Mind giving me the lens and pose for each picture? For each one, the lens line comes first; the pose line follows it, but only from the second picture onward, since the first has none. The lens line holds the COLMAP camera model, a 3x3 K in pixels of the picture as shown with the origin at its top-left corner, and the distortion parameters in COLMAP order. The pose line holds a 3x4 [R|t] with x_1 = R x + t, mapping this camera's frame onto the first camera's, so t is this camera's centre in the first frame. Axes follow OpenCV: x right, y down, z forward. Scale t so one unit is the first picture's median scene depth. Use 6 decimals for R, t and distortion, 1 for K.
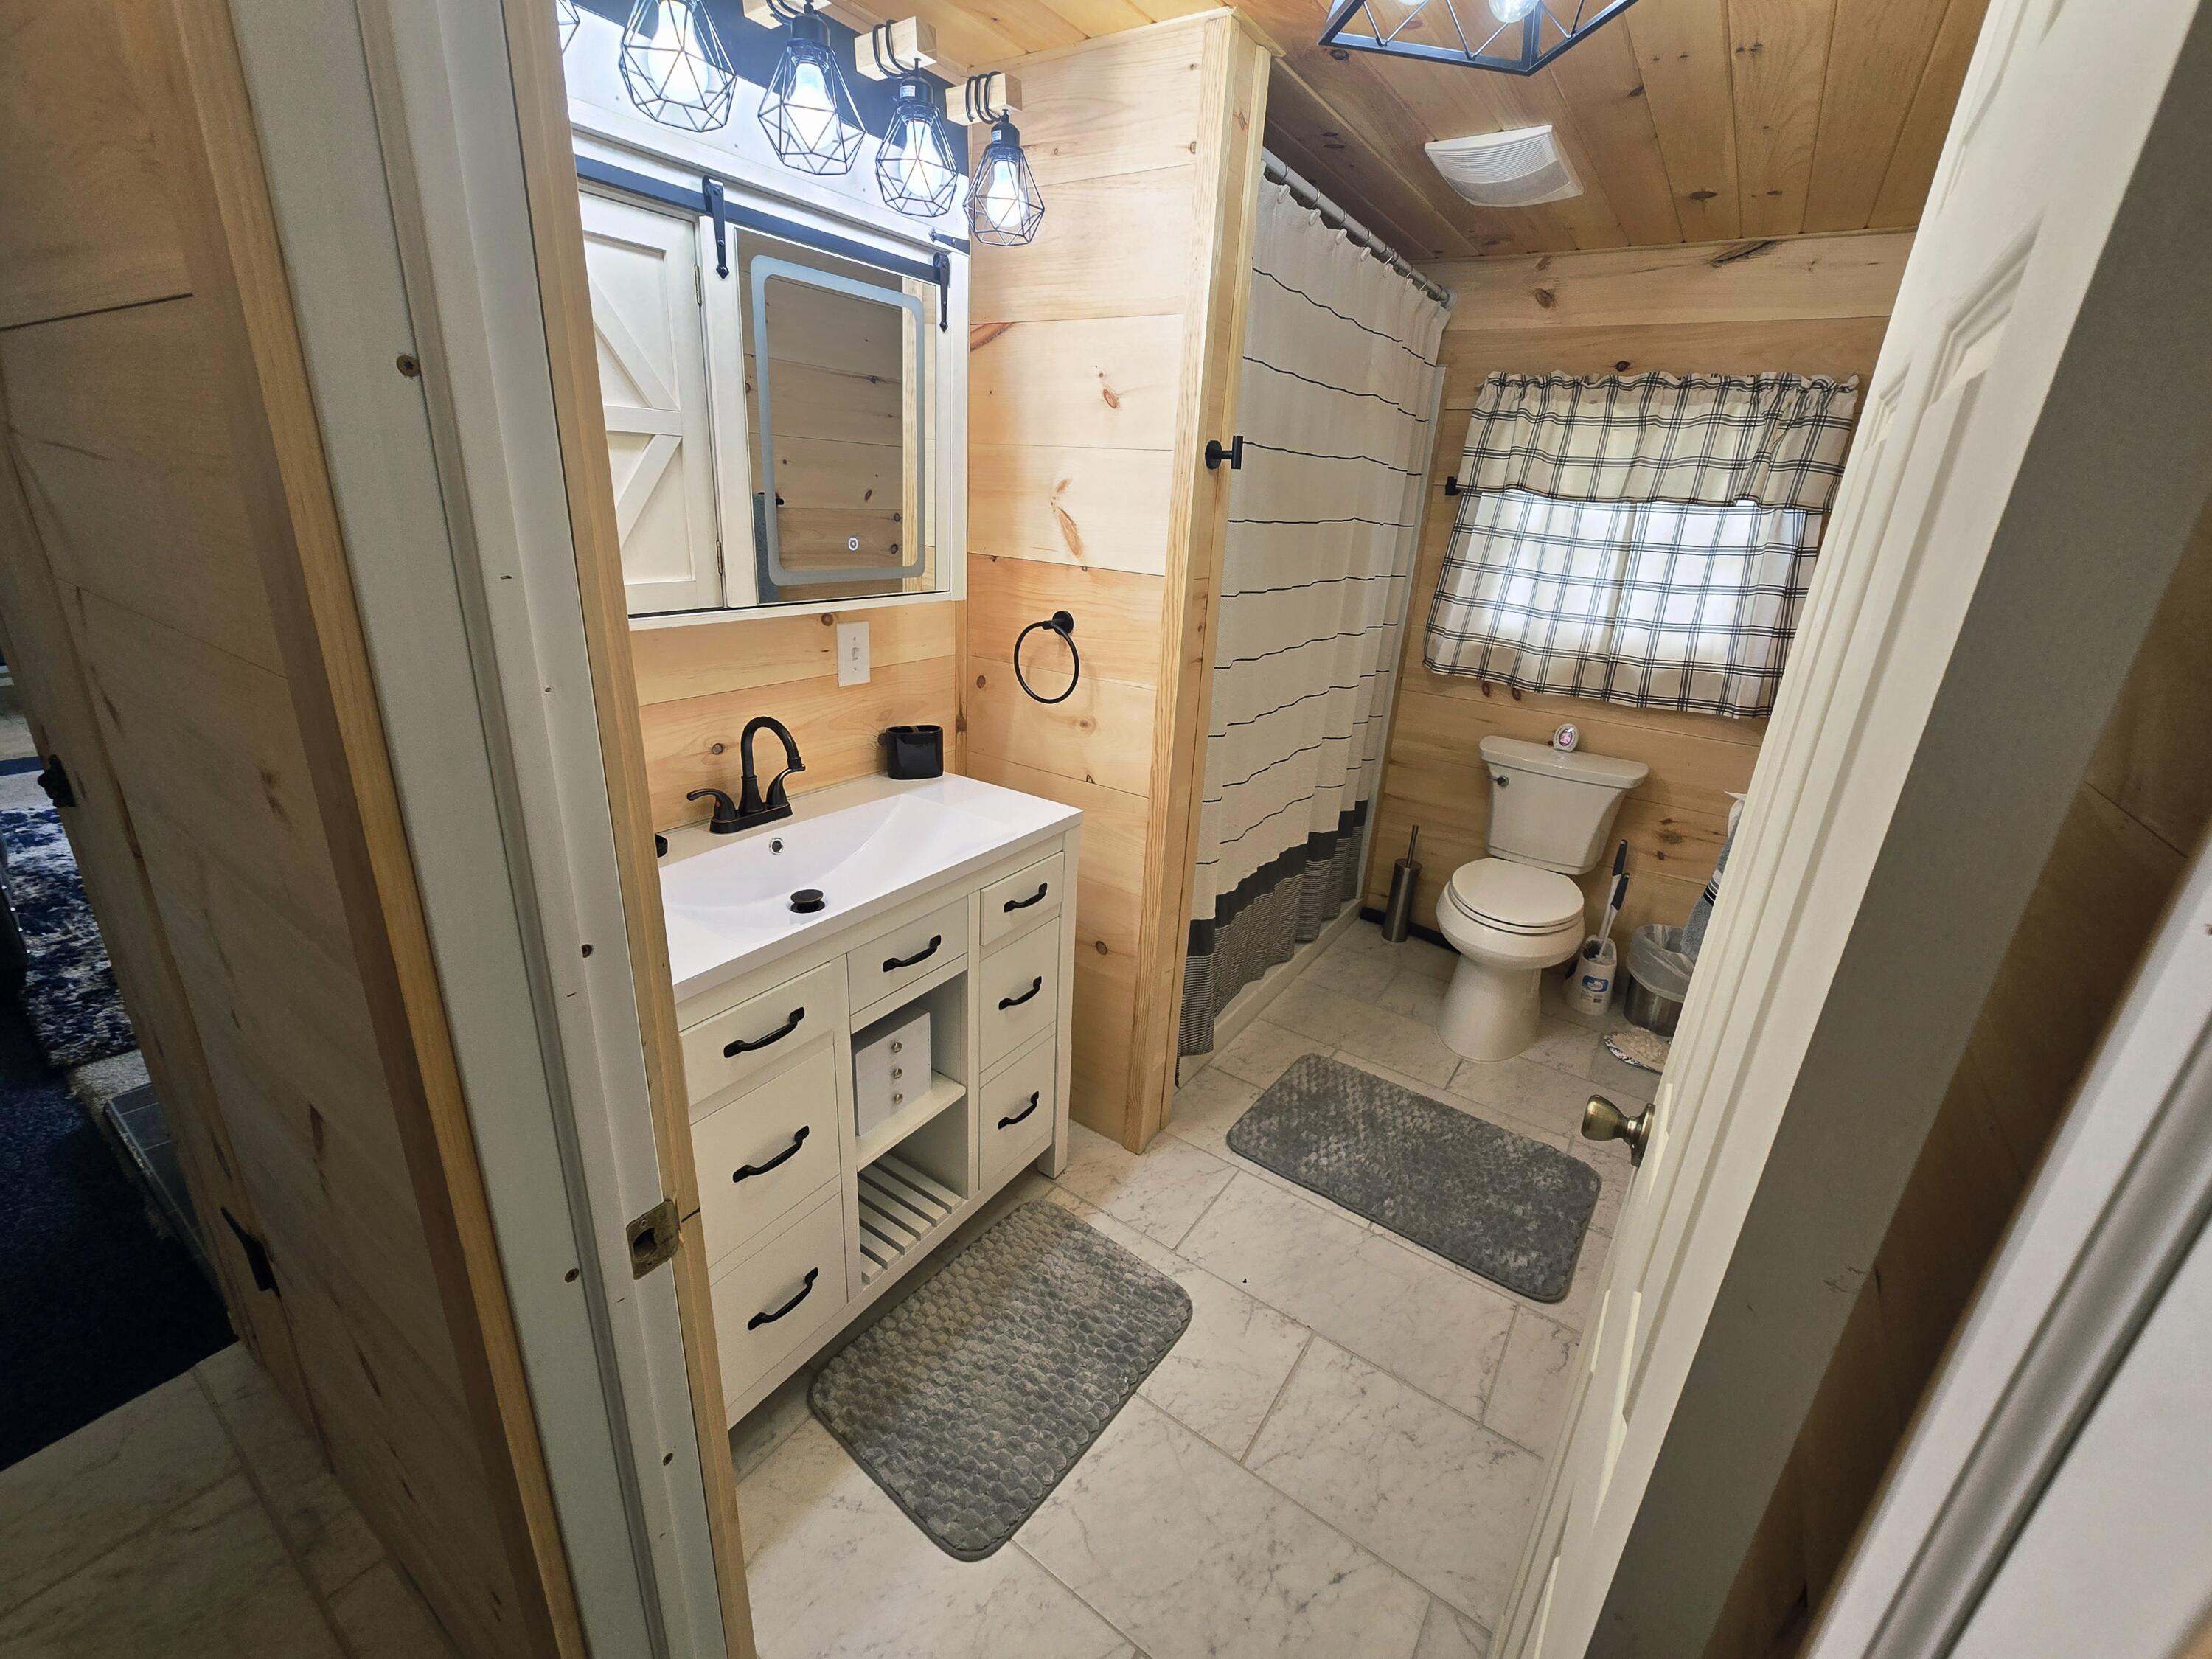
lens RADIAL K [[910.9, 0, 1119.2], [0, 910.9, 805.2], [0, 0, 1]] dist [-0.002912, -0.000140]
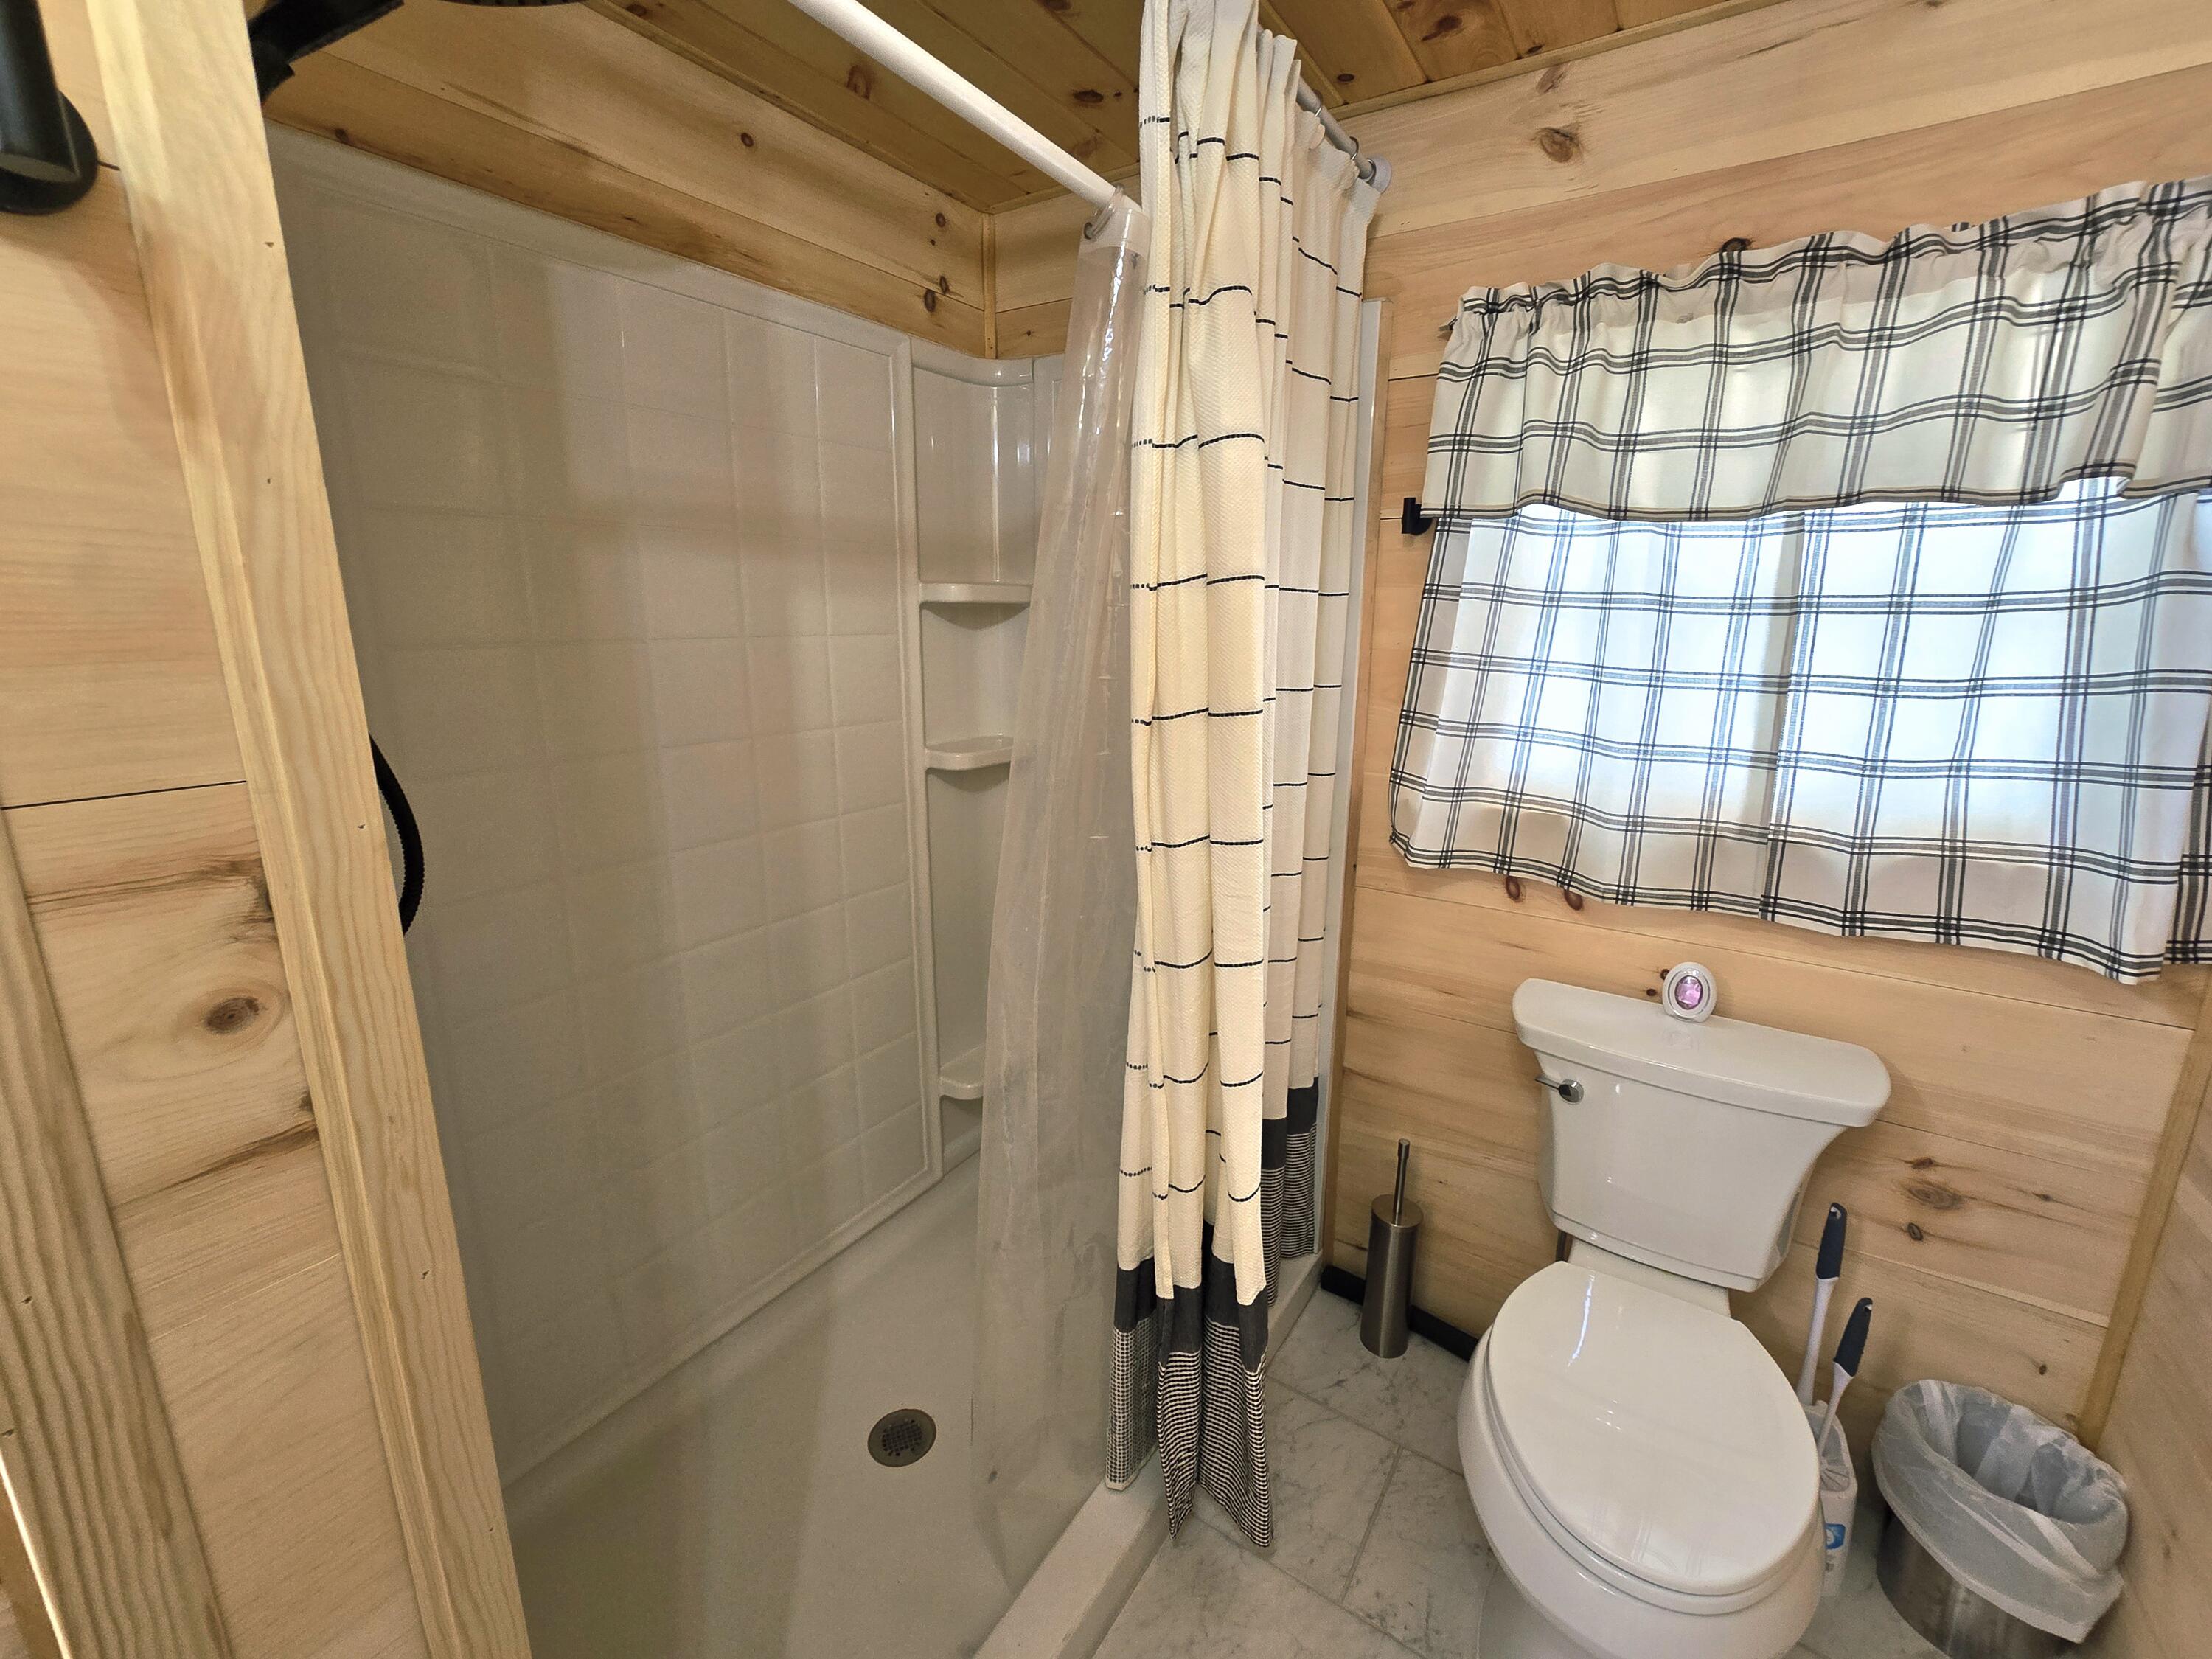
lens RADIAL K [[903.6, 0, 1122.8], [0, 903.6, 799.0], [0, 0, 1]] dist [-0.002504, -0.000158]
pose [[0.998849, -0.047901, -0.002418, 0.215242], [0.047245, 0.991344, -0.122498, -0.148183], [0.008264, 0.122243, 0.992466, 0.562456]]
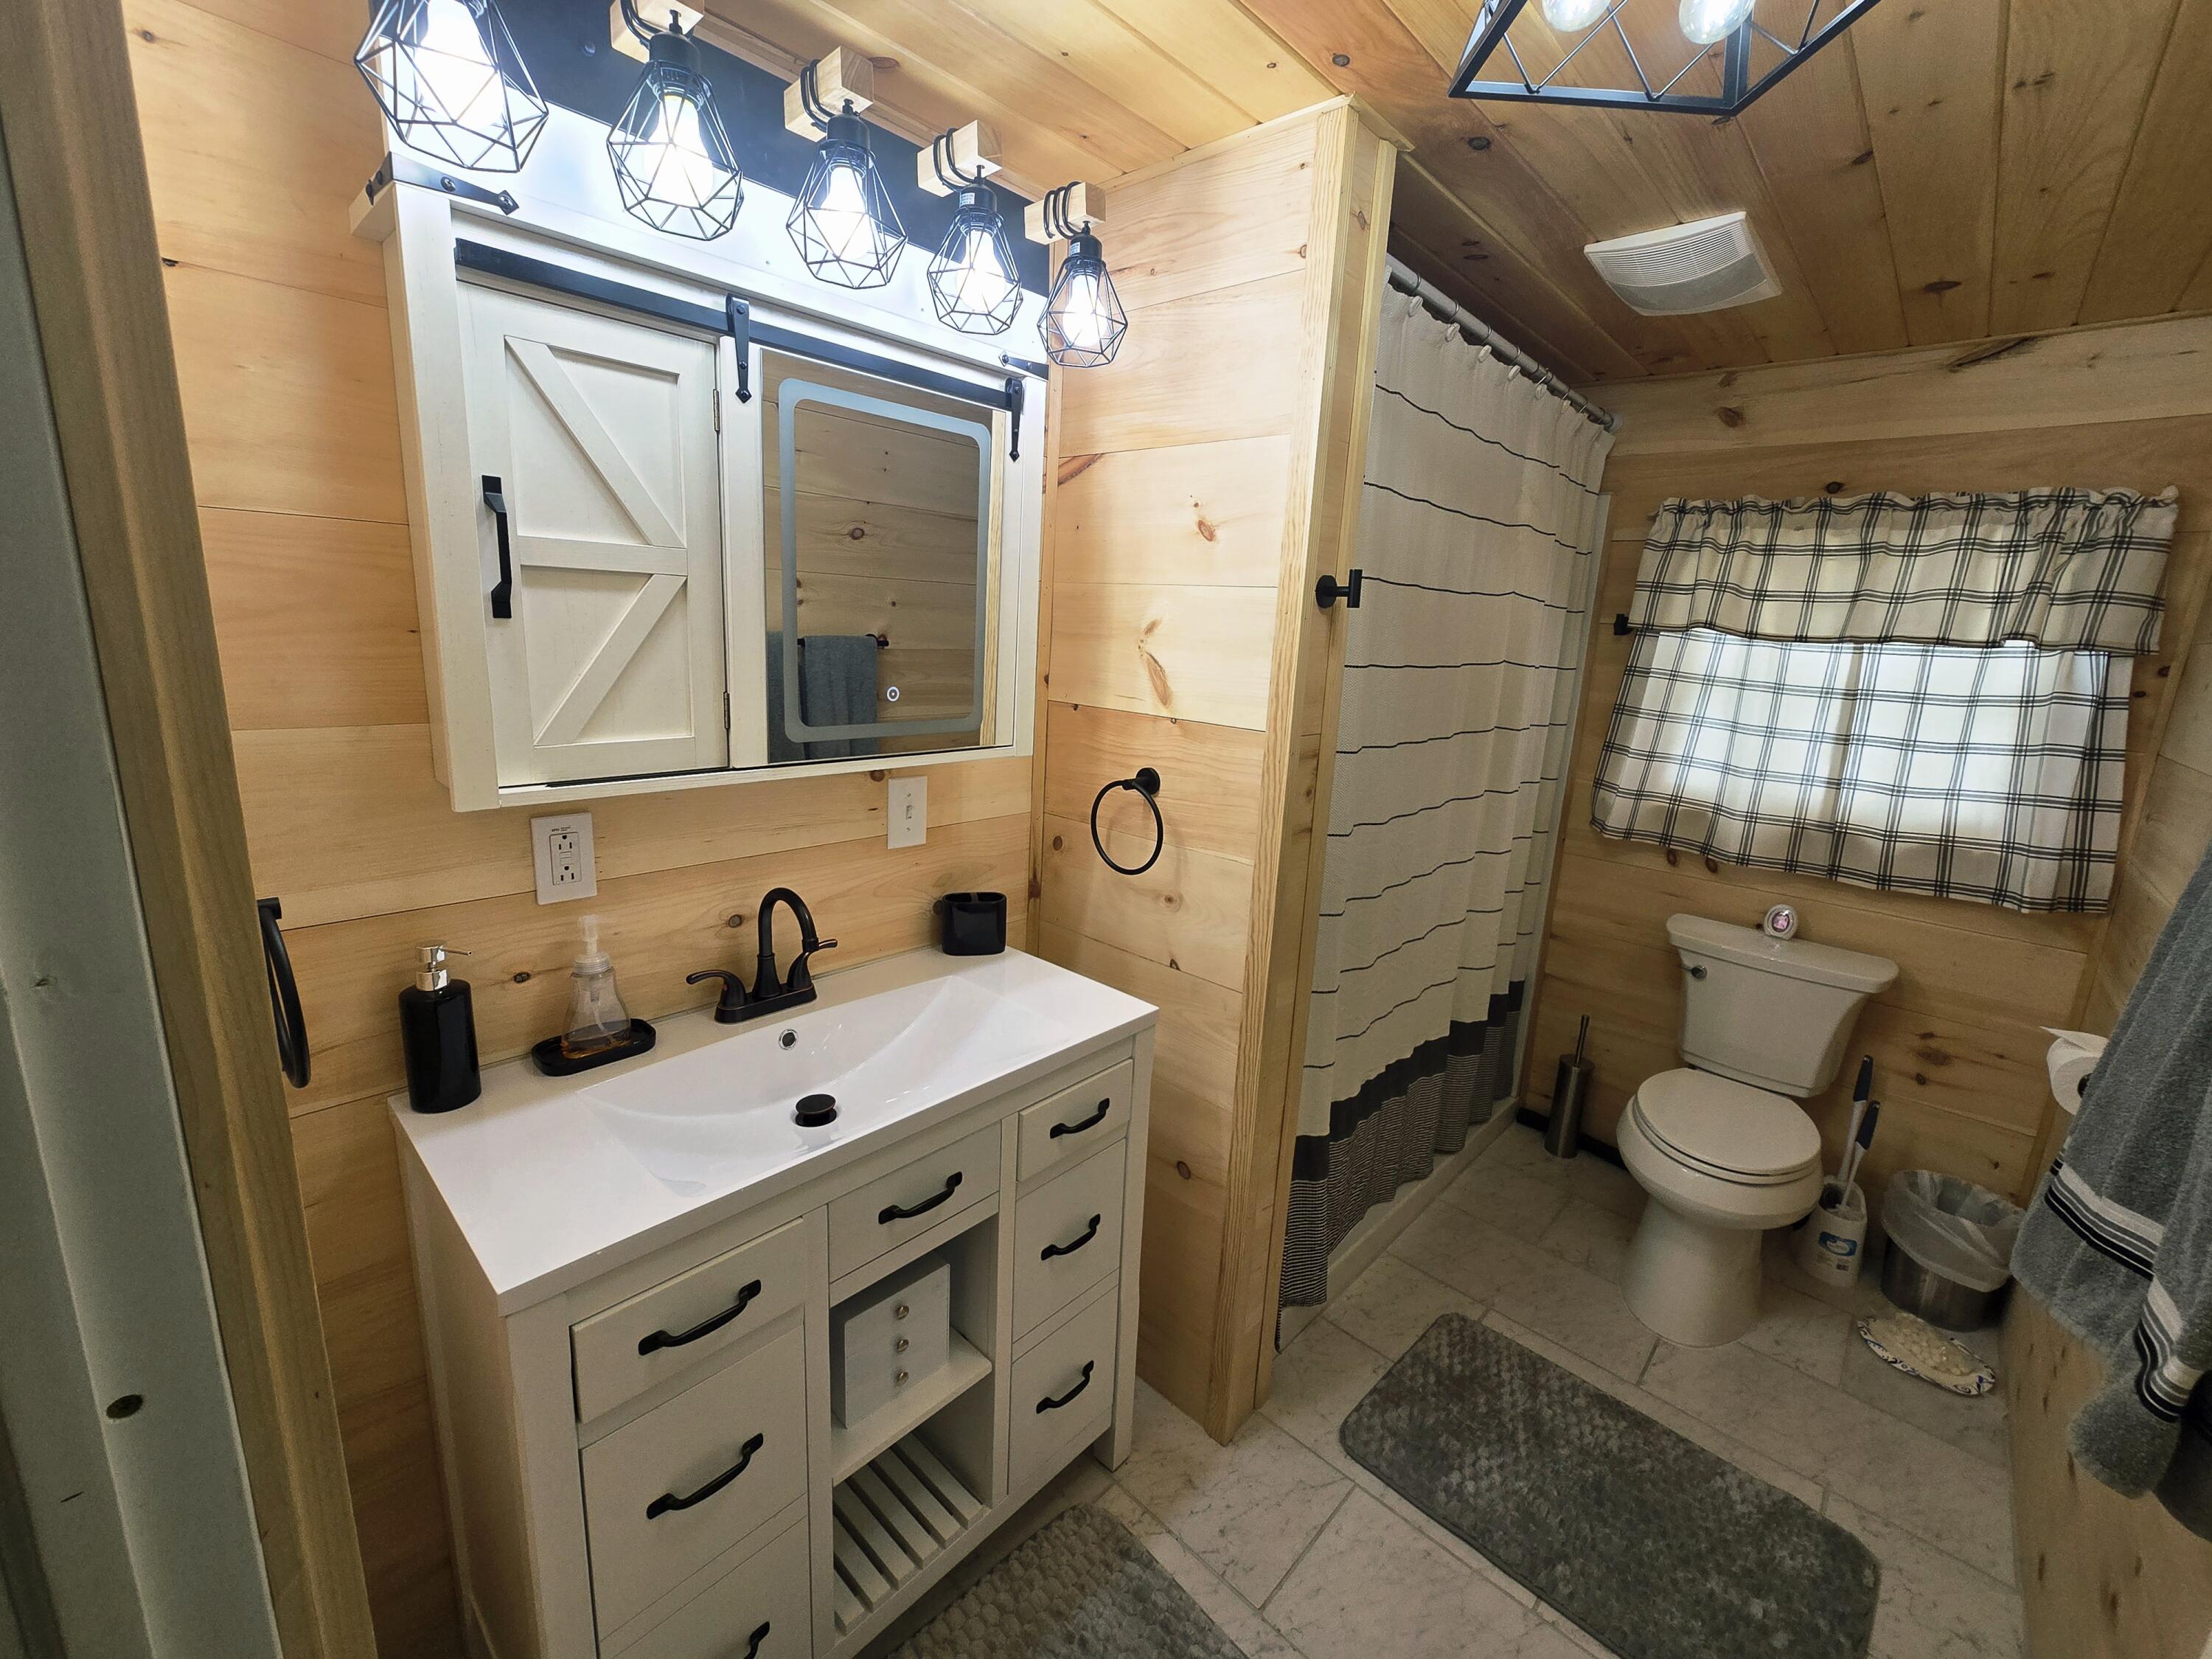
lens RADIAL K [[910.9, 0, 1119.2], [0, 910.9, 805.2], [0, 0, 1]] dist [-0.002912, -0.000140]
pose [[0.988126, 0.025992, -0.151432, 0.030738], [-0.047005, 0.989471, -0.136886, -0.043008], [0.146280, 0.142379, 0.978944, 0.116286]]
